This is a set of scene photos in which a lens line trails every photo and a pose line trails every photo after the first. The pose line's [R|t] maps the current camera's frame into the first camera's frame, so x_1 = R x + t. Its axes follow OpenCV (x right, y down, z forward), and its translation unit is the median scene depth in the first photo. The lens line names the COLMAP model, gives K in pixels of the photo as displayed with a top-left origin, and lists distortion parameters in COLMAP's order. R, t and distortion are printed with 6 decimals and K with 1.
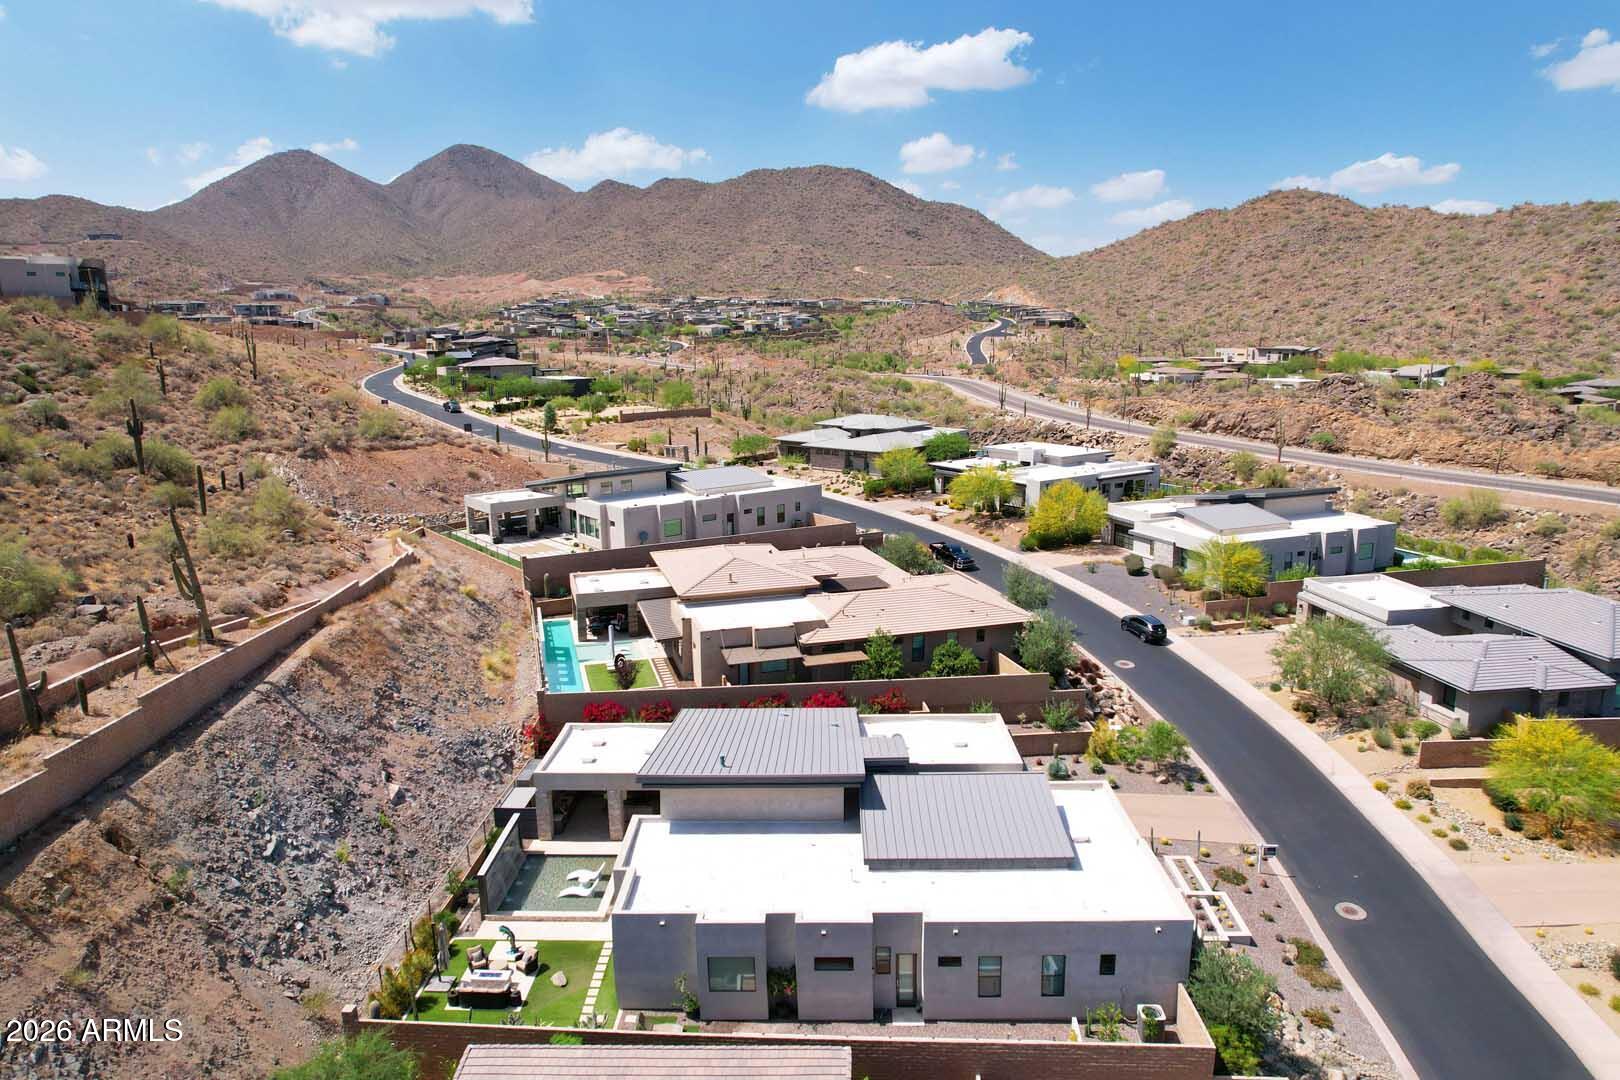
lens RADIAL K [[1035.8, 0, 811.4], [0, 1035.8, 547.4], [0, 0, 1]] dist [-0.074341, 0.065137]
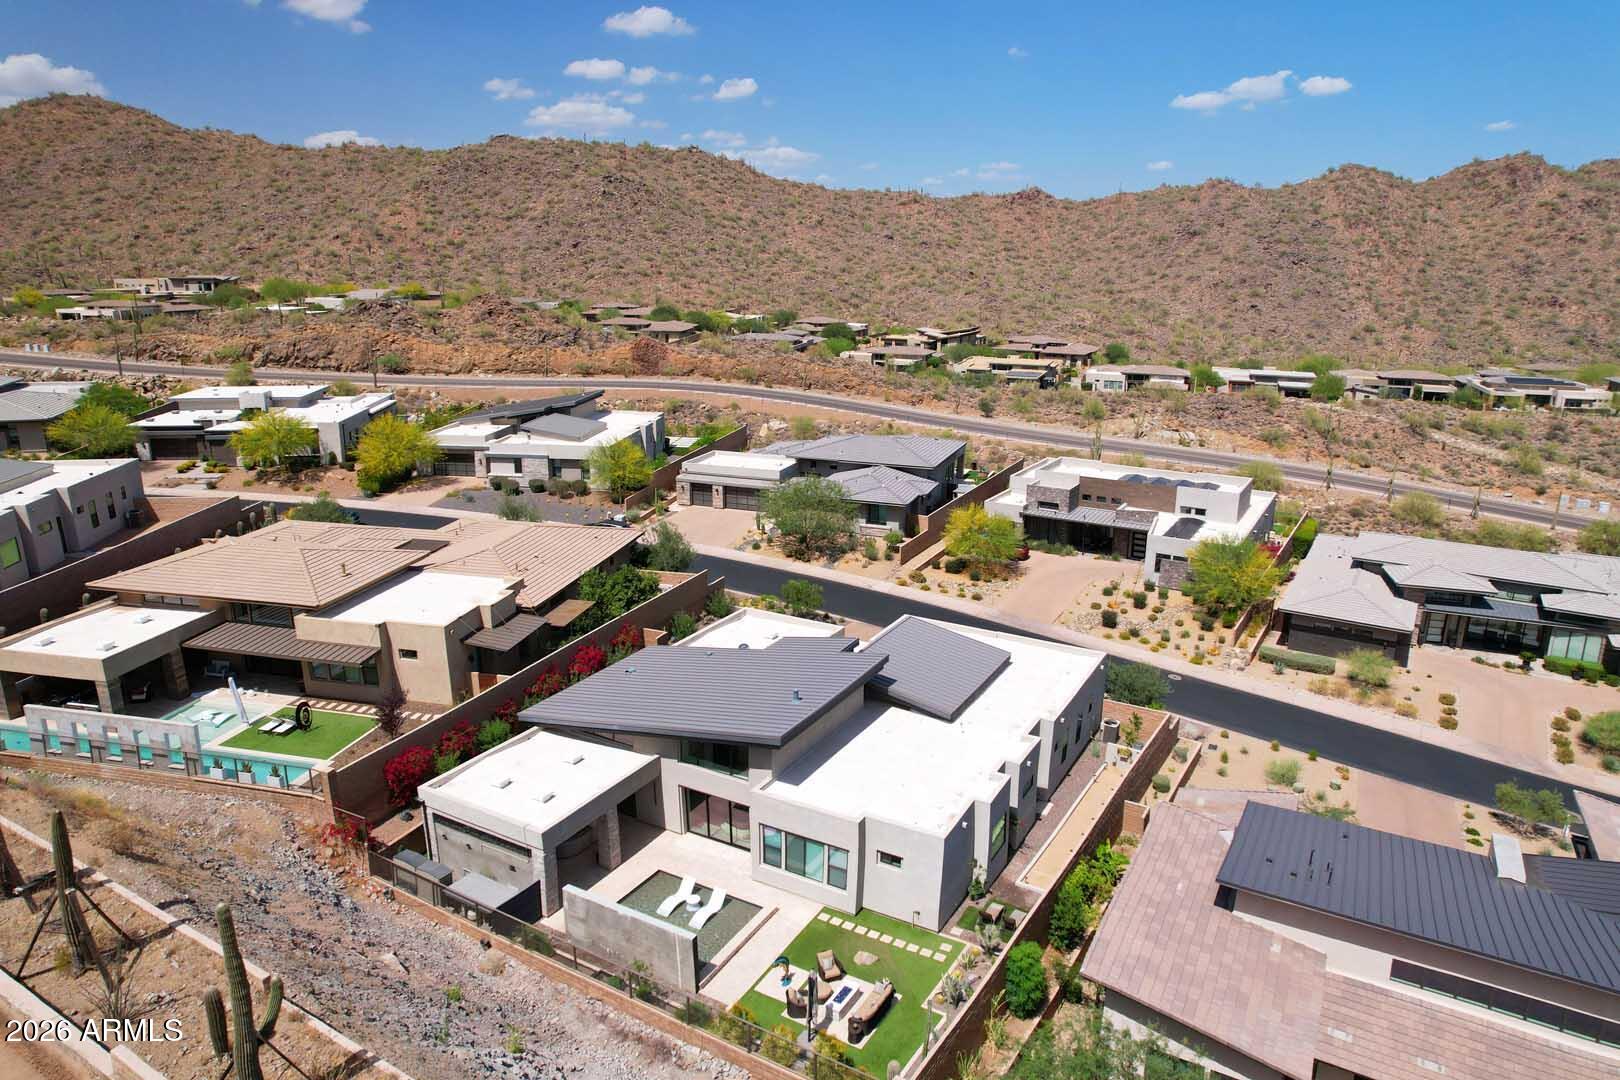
lens RADIAL K [[1035.8, 0, 810.4], [0, 1035.8, 548.1], [0, 0, 1]] dist [-0.074341, 0.065137]
pose [[0.479582, -0.226771, 0.847688, -0.470073], [0.170531, 0.971698, 0.163468, -0.042970], [-0.860767, 0.066161, 0.504681, 0.273879]]
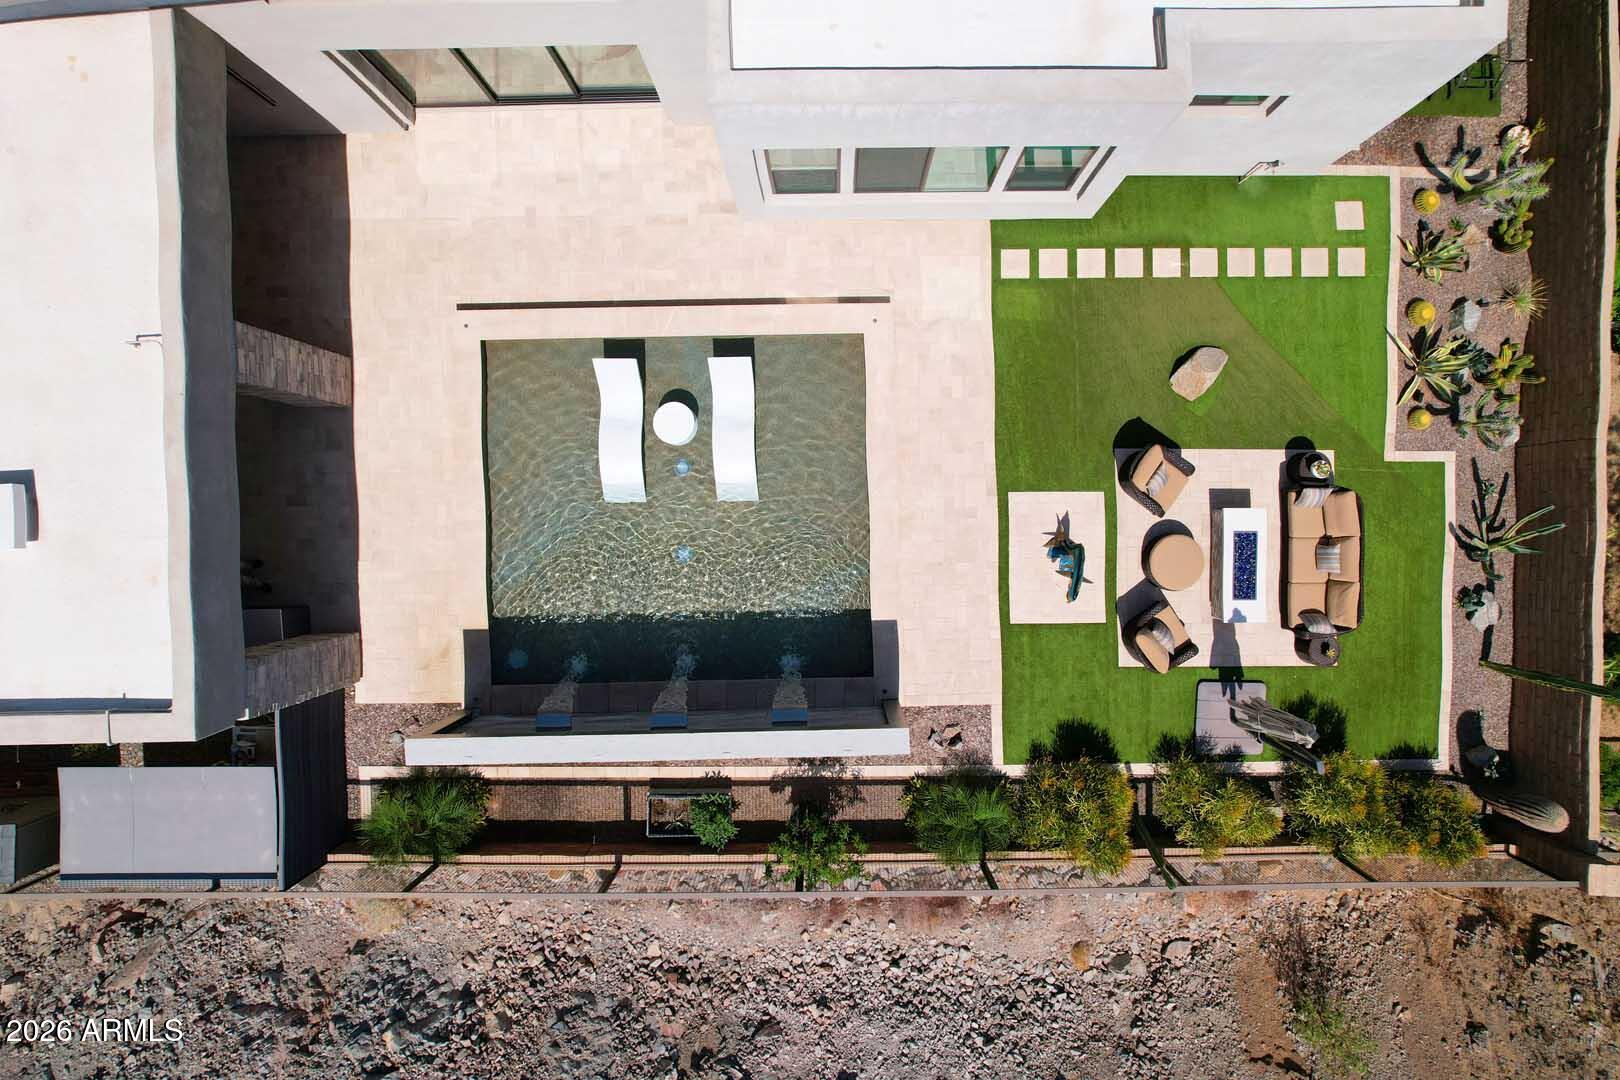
lens RADIAL K [[1054.8, 0, 824.1], [0, 1054.8, 529.0], [0, 0, 1]] dist [-0.051152, 0.022036]
pose [[-0.044657, -0.998821, 0.019040, -0.147837], [0.200555, 0.009707, 0.979634, 0.025246], [-0.978664, 0.047566, 0.199885, 0.517376]]
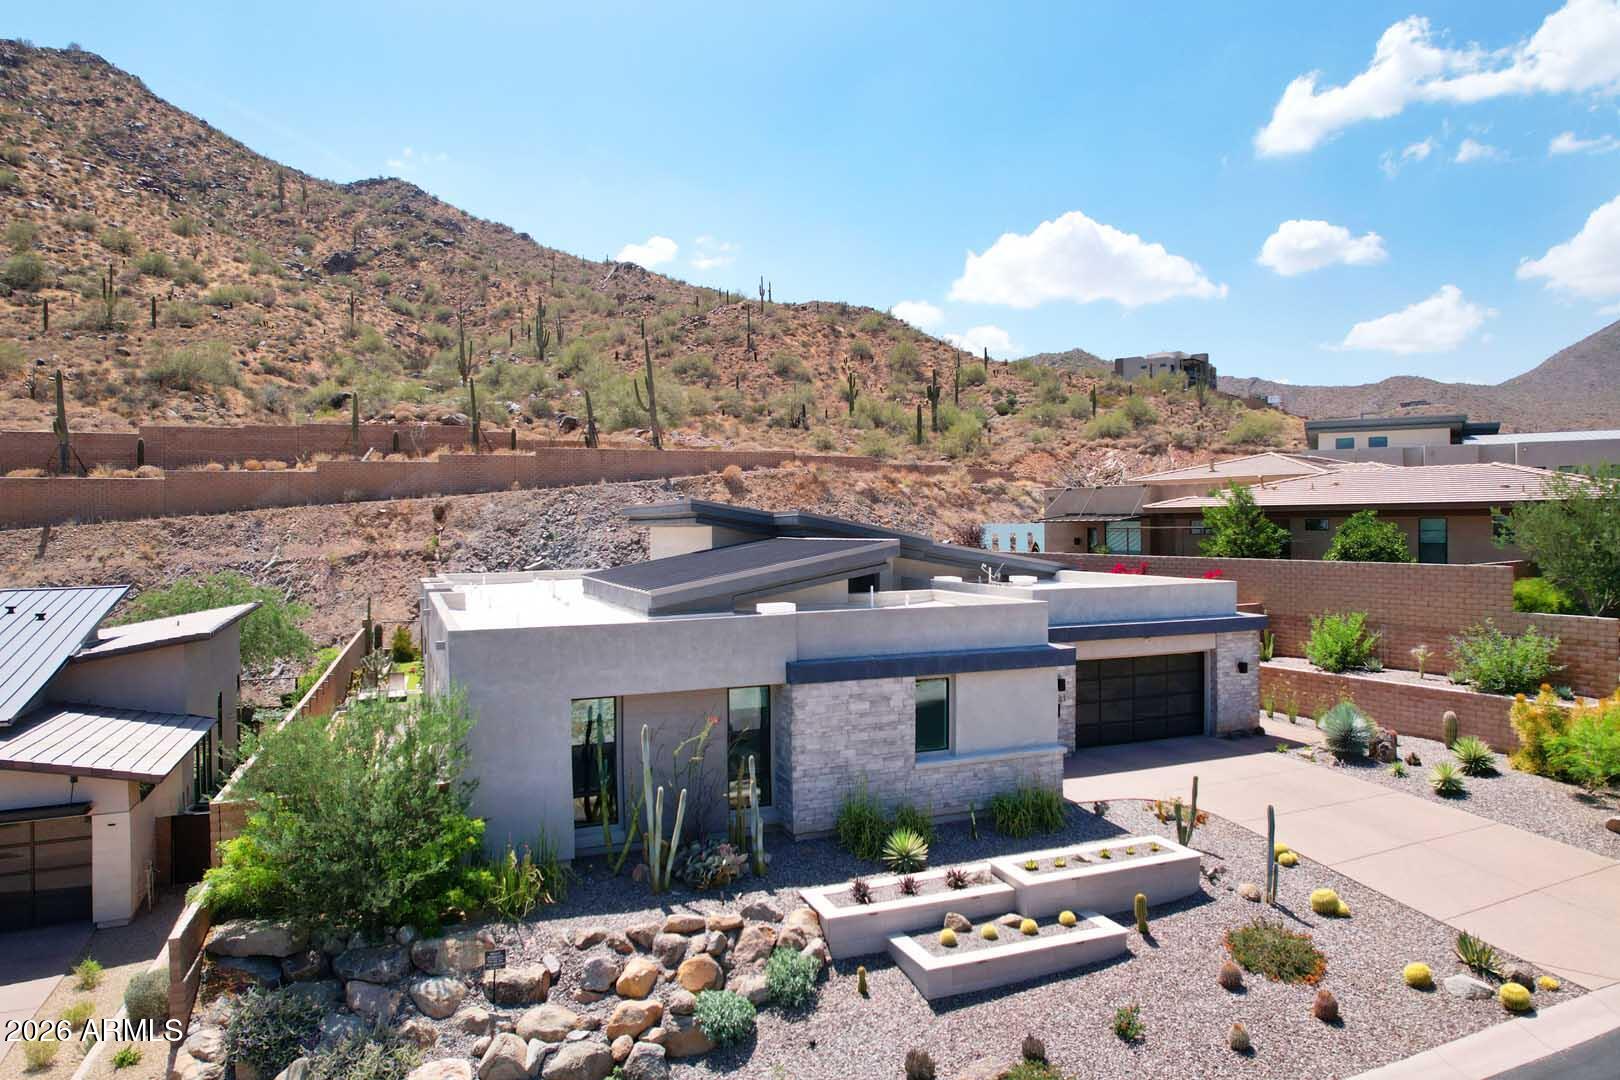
lens RADIAL K [[1035.8, 0, 809.8], [0, 1035.8, 536.0], [0, 0, 1]] dist [-0.074341, 0.065137]
pose [[0.390915, 0.018900, -0.920233, 0.383047], [-0.189072, 0.980117, -0.060188, 0.143566], [0.900798, 0.197518, 0.386716, 0.428823]]
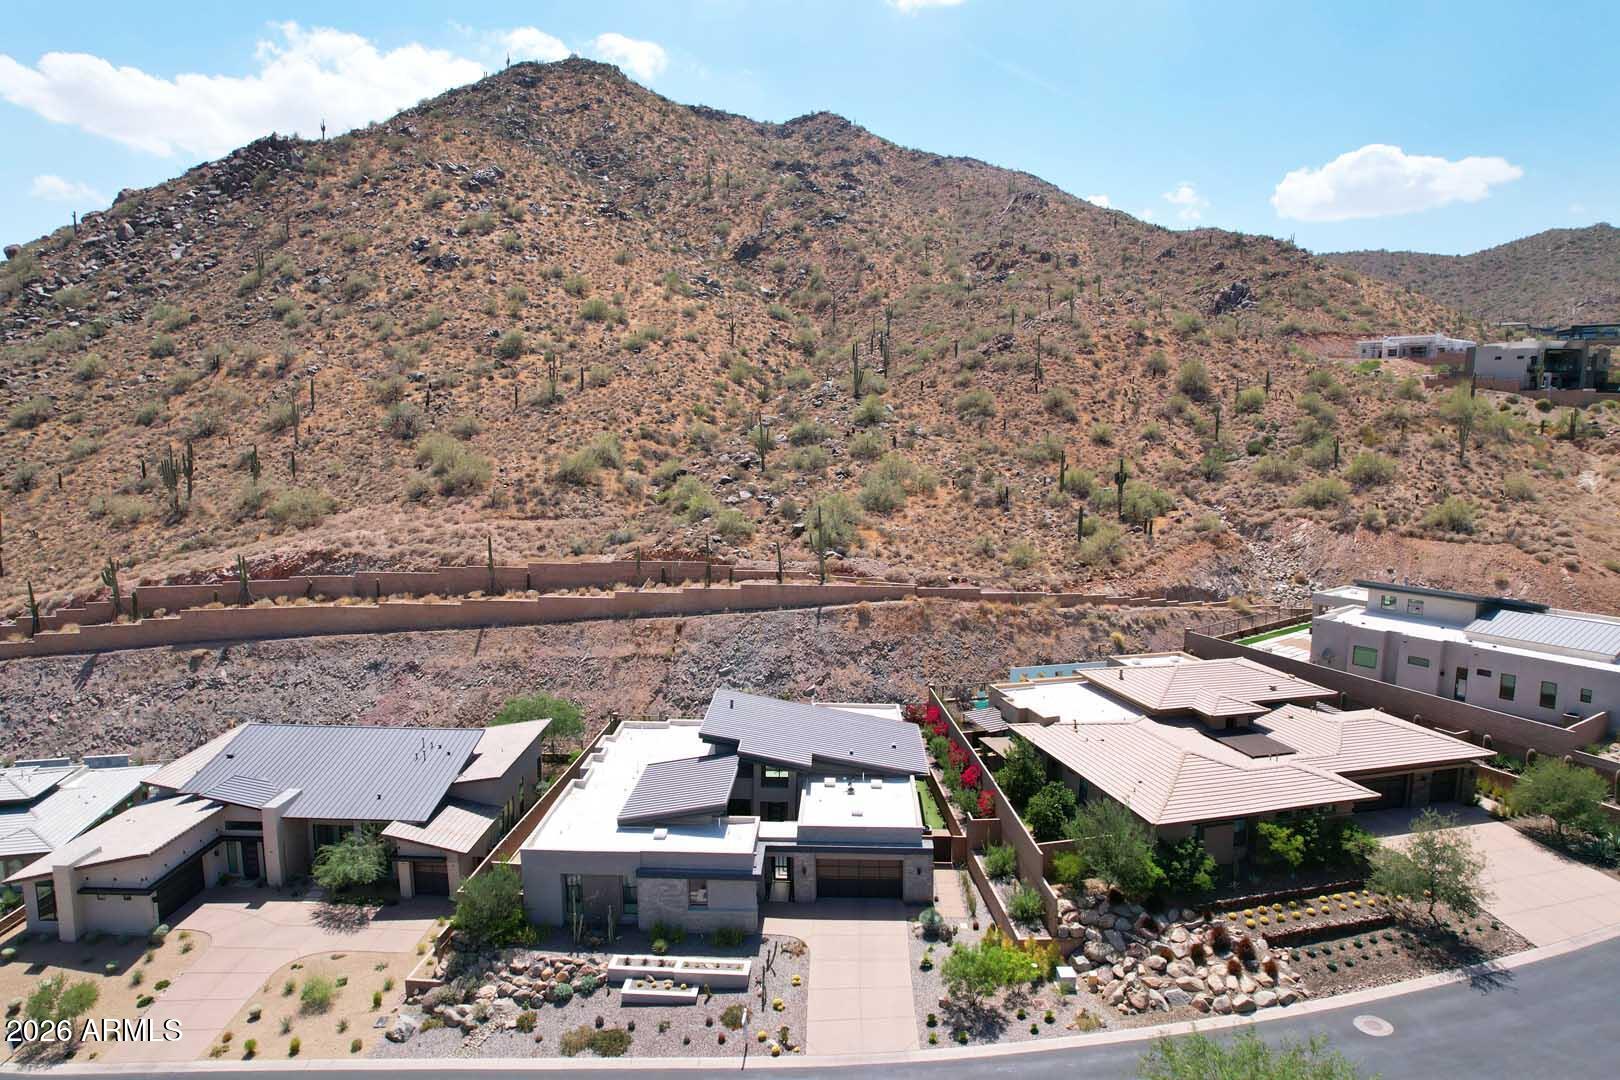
lens RADIAL K [[1035.8, 0, 808.3], [0, 1035.8, 542.7], [0, 0, 1]] dist [-0.074341, 0.065137]
pose [[-0.022133, 0.146539, -0.988957, 0.756140], [-0.214835, 0.965393, 0.147855, -0.147733], [0.976399, 0.215736, 0.010115, 0.571776]]
